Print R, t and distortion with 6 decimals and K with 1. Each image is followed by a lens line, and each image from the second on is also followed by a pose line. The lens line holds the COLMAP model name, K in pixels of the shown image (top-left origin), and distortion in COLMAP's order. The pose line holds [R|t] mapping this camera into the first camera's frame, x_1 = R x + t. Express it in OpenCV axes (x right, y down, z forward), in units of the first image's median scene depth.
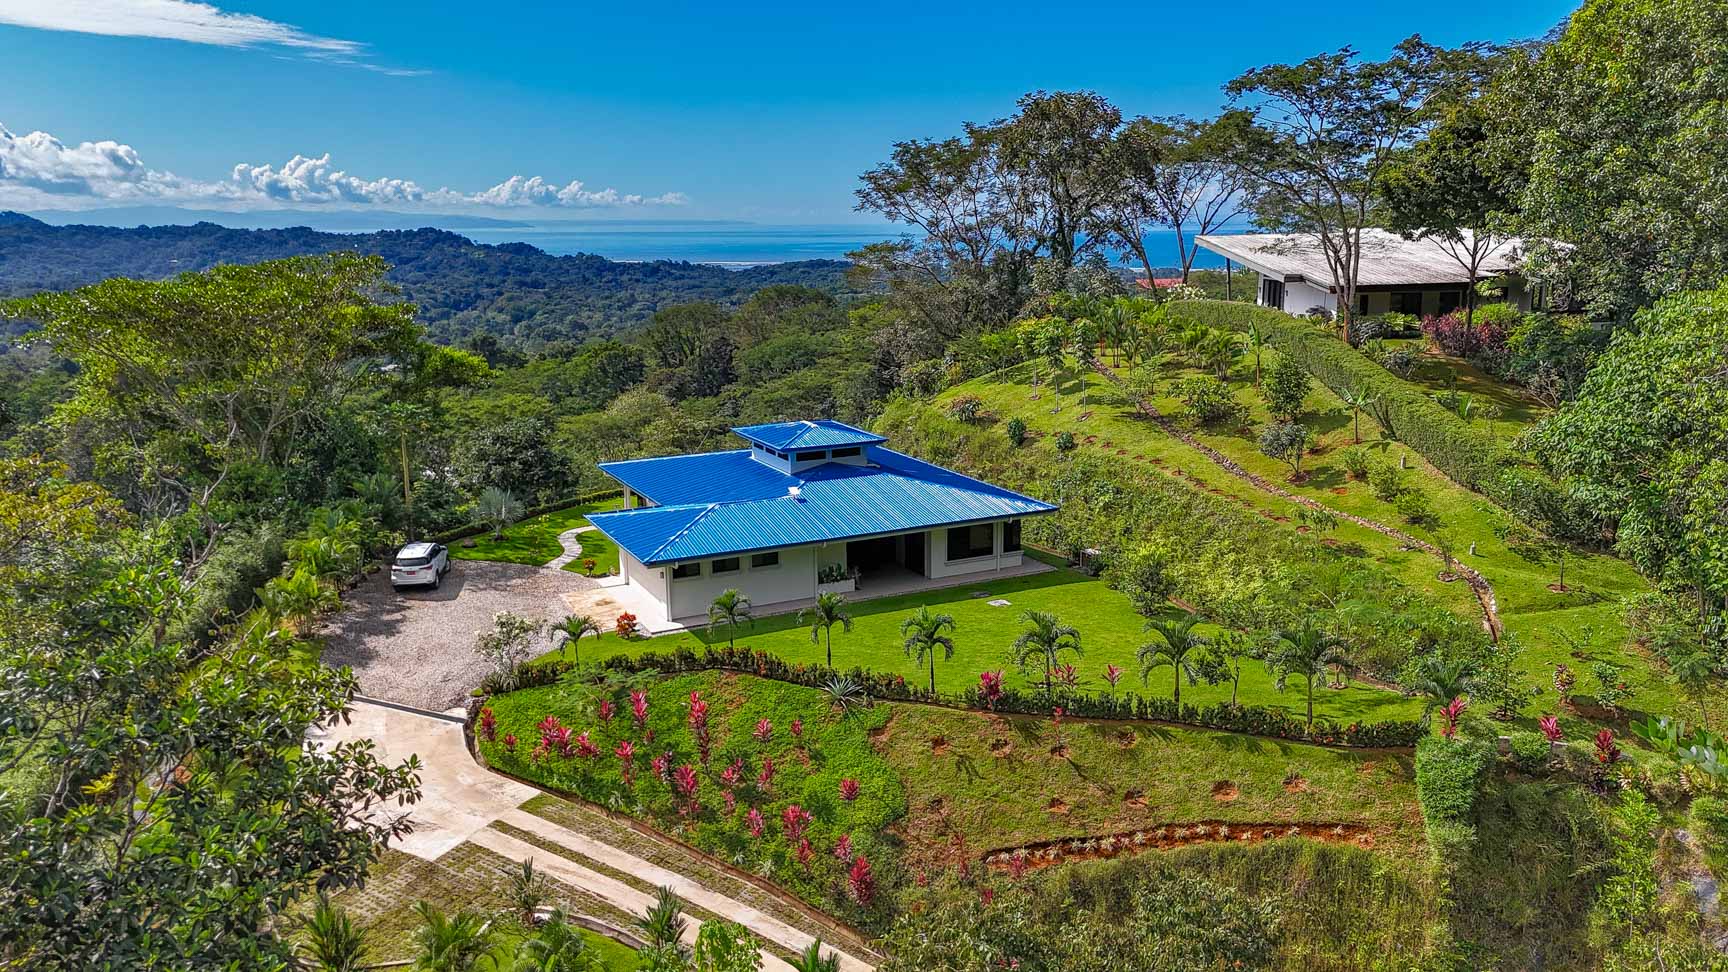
lens RADIAL K [[1279.5, 0, 860.0], [0, 1279.5, 484.9], [0, 0, 1]] dist [0.069078, -0.072769]
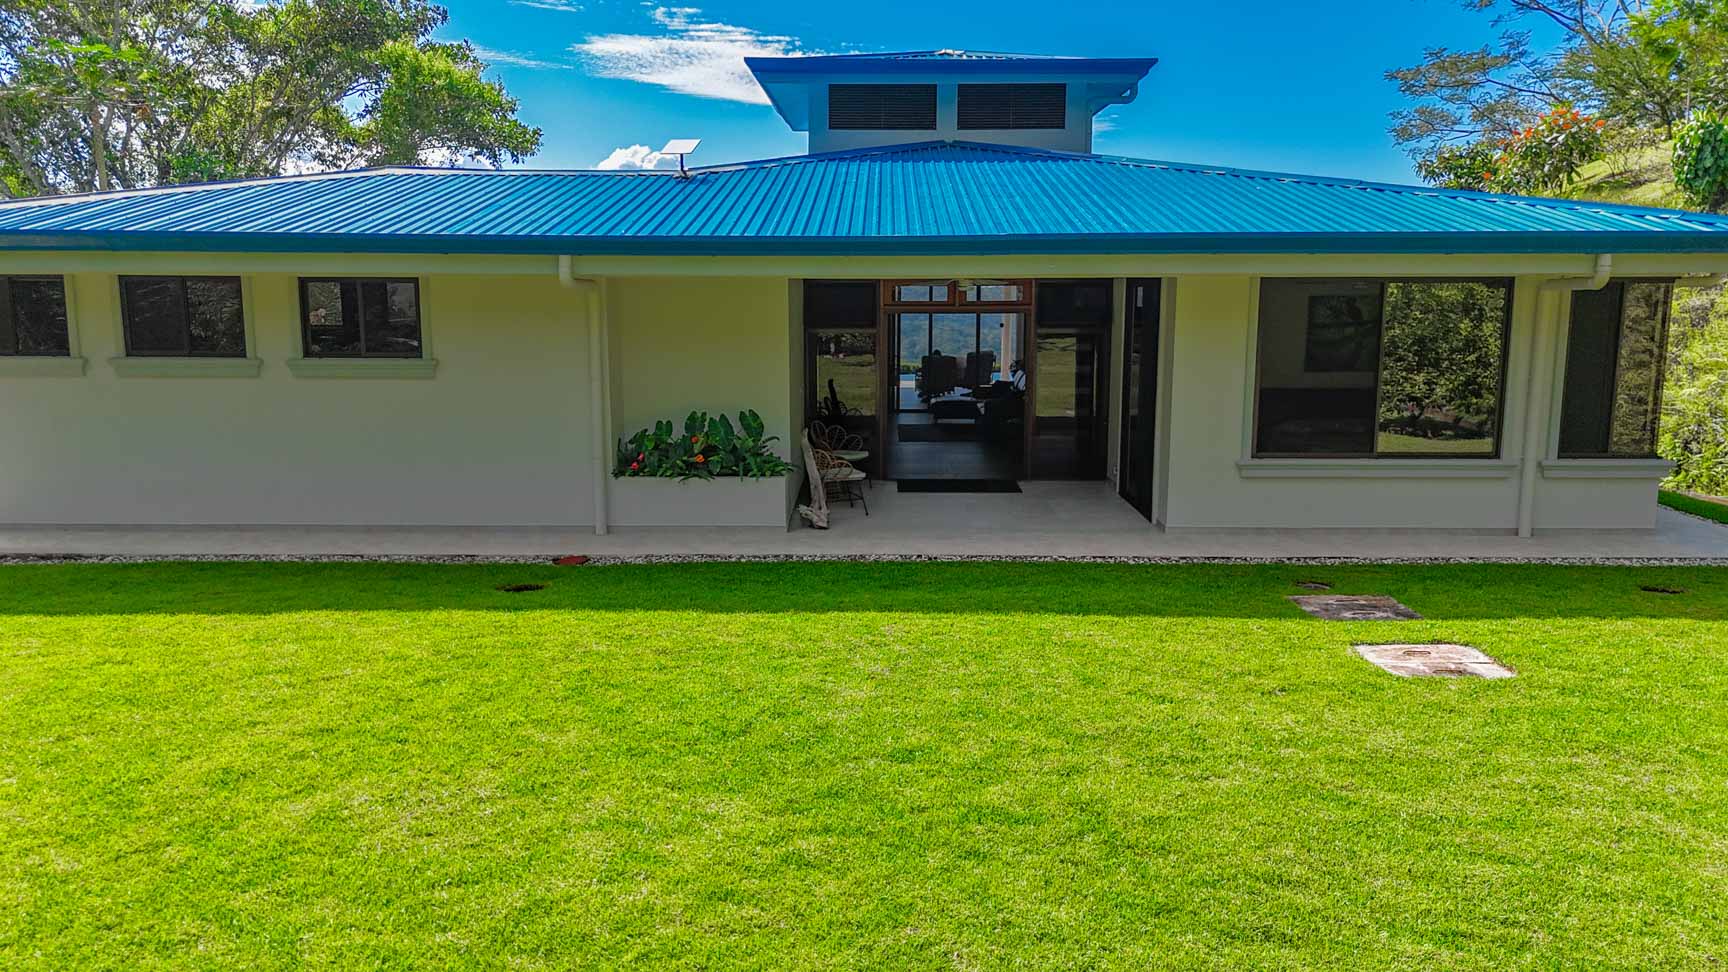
lens RADIAL K [[1279.5, 0, 873.7], [0, 1279.5, 499.6], [0, 0, 1]] dist [0.069078, -0.072769]
pose [[0.891323, 0.089457, -0.444455, 0.121484], [-0.108012, 0.994012, -0.016541, 0.085173], [0.440314, 0.062750, 0.895648, 0.854679]]
